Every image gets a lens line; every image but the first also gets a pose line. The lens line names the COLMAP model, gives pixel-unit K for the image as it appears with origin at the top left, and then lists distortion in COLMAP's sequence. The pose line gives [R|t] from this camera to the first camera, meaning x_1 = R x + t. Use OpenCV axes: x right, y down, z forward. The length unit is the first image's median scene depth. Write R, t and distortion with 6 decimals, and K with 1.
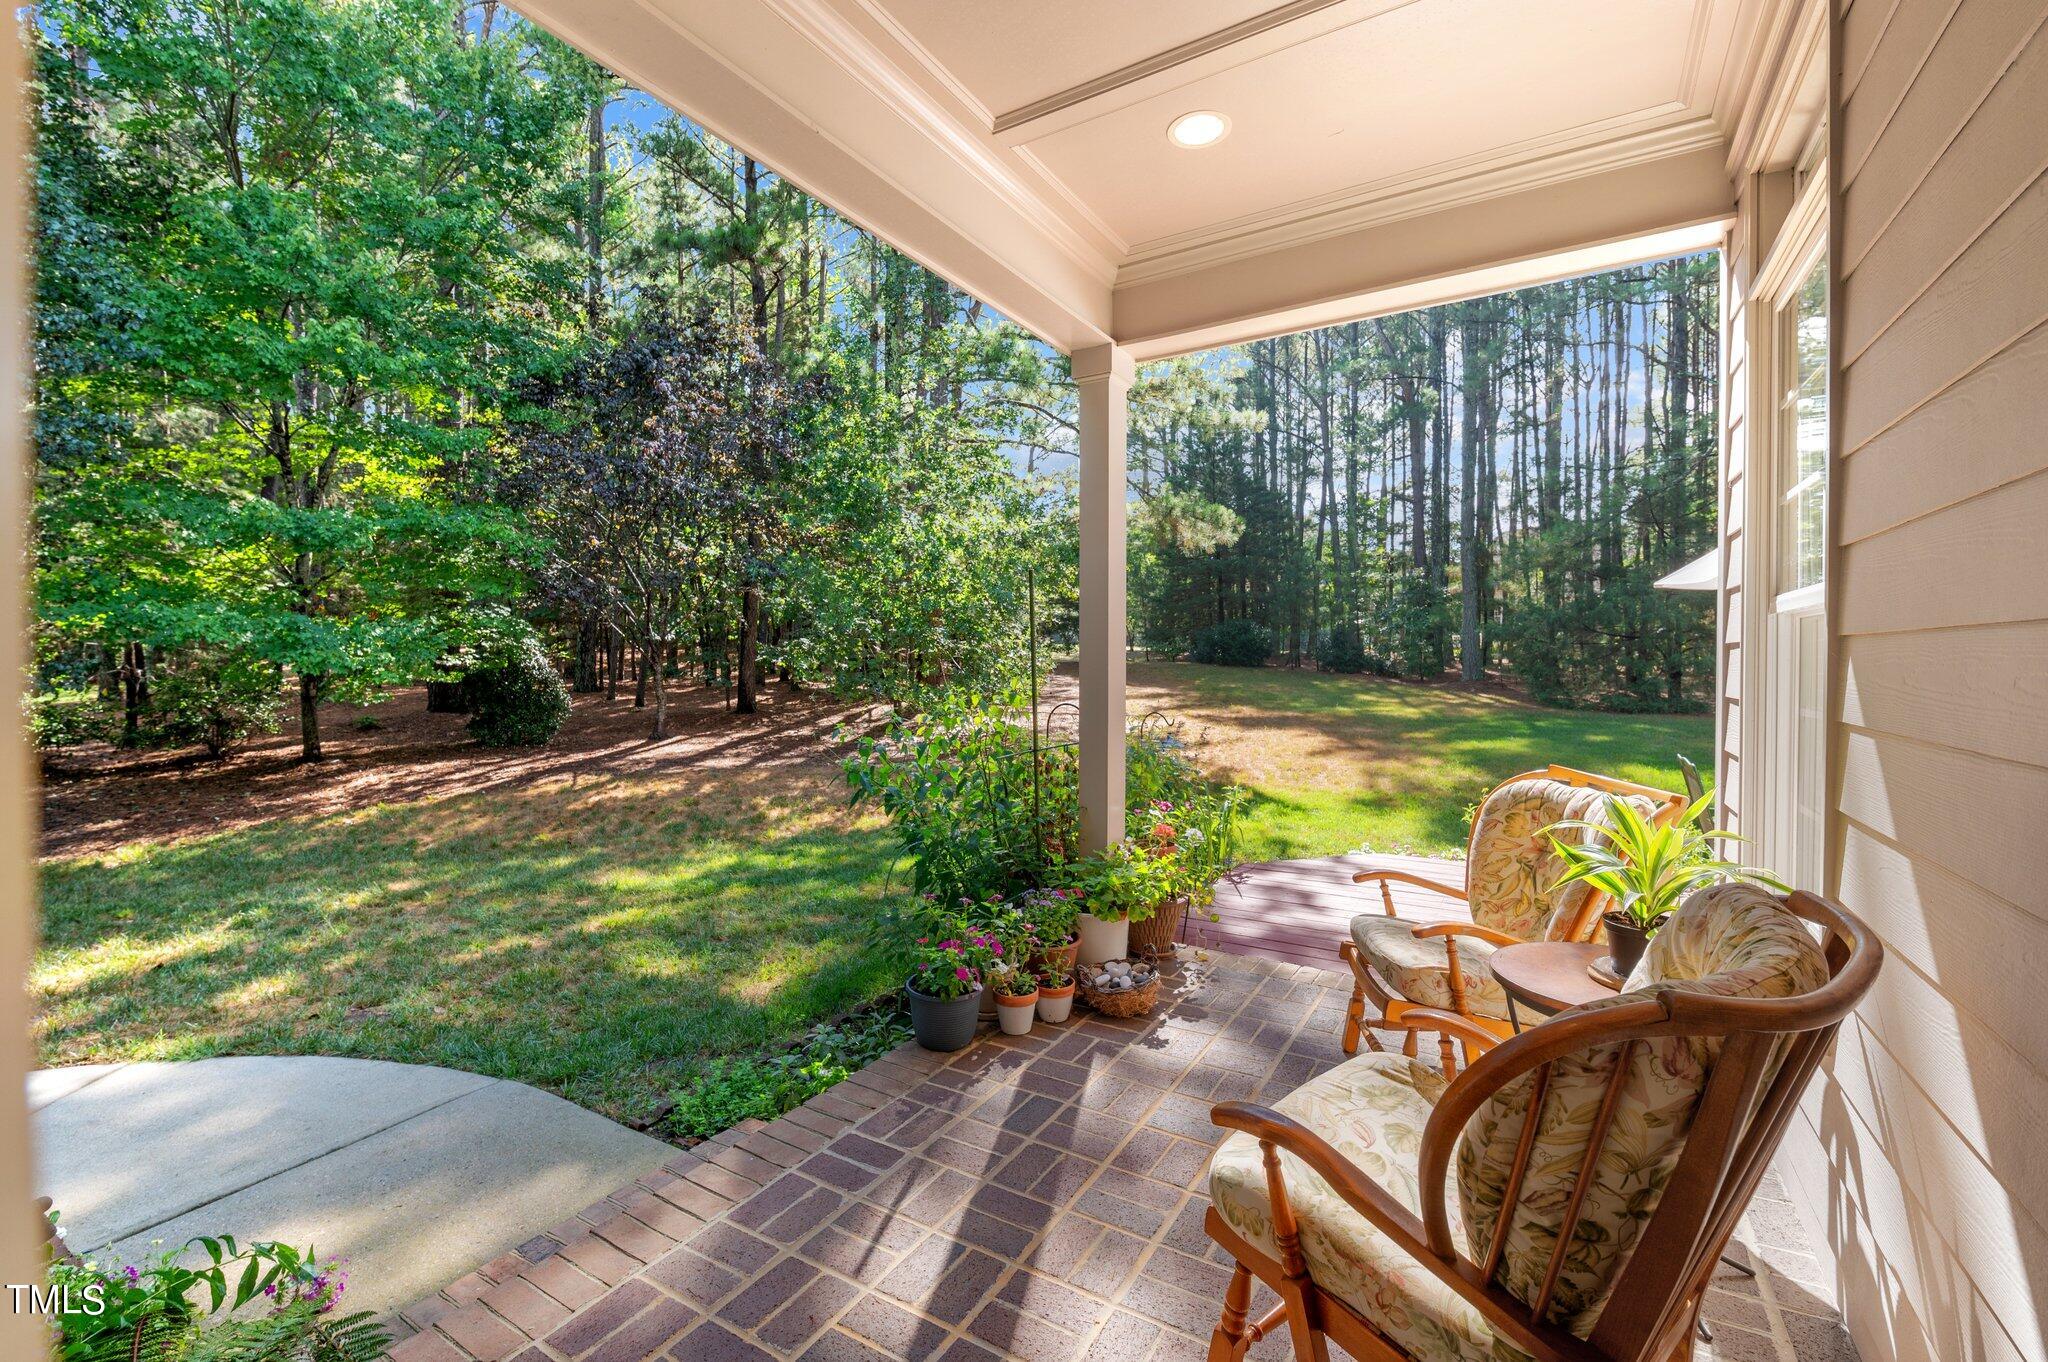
lens RADIAL K [[883.2, 0, 1020.5], [0, 883.2, 674.1], [0, 0, 1]] dist [-0.010230, -0.001410]
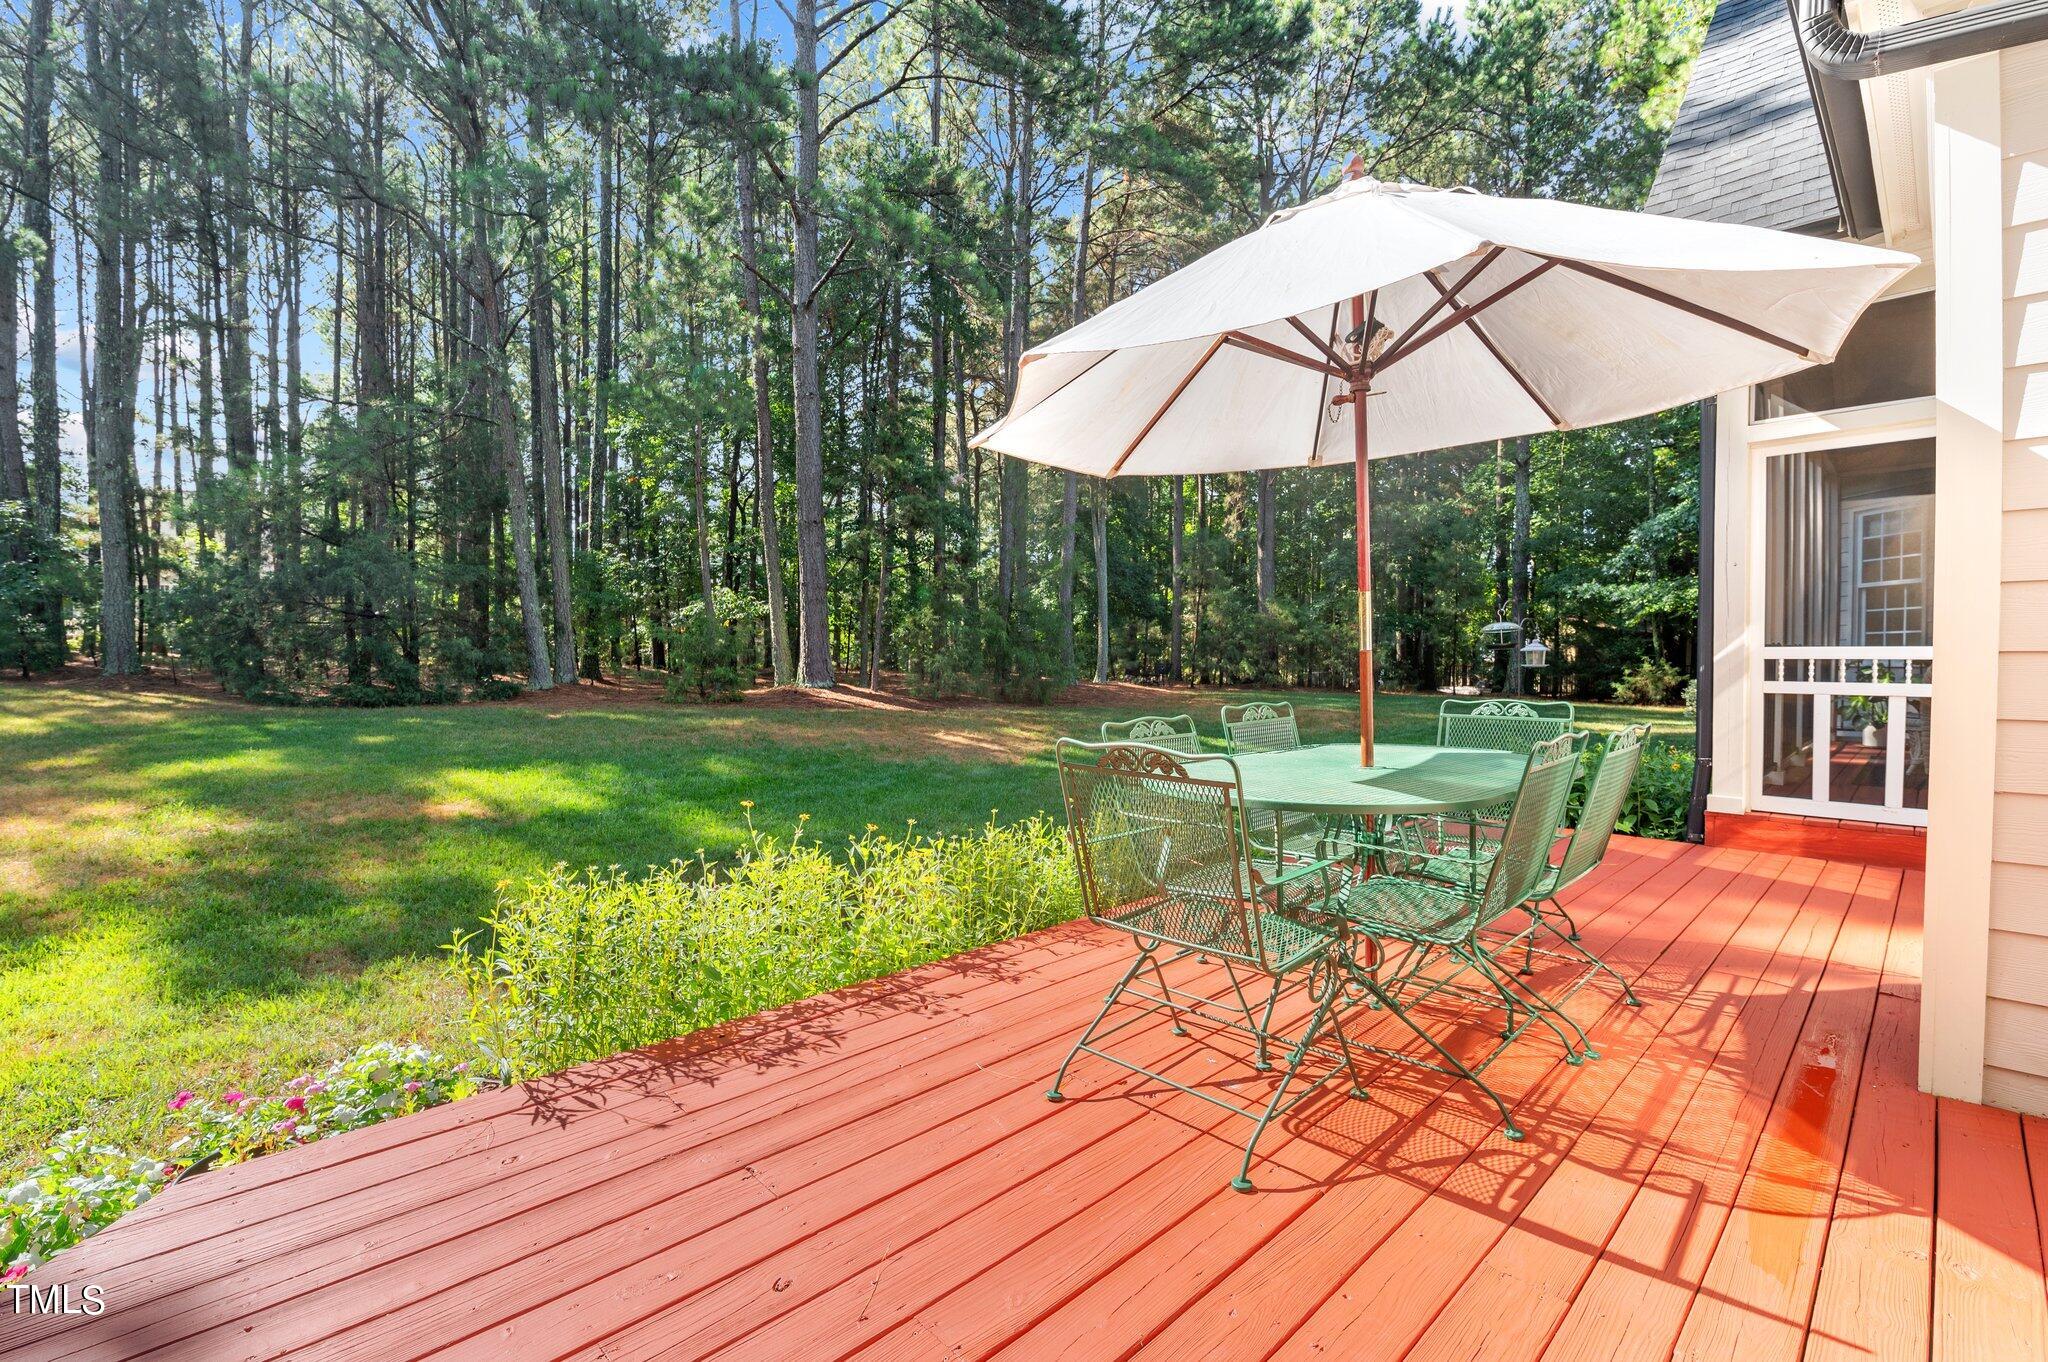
lens RADIAL K [[883.2, 0, 1023.9], [0, 883.2, 675.7], [0, 0, 1]] dist [-0.010230, -0.001410]
pose [[0.269351, -0.016944, 0.962893, 0.077394], [0.013205, 0.999816, 0.013900, 0.013321], [-0.962952, 0.008971, 0.269525, 0.229849]]
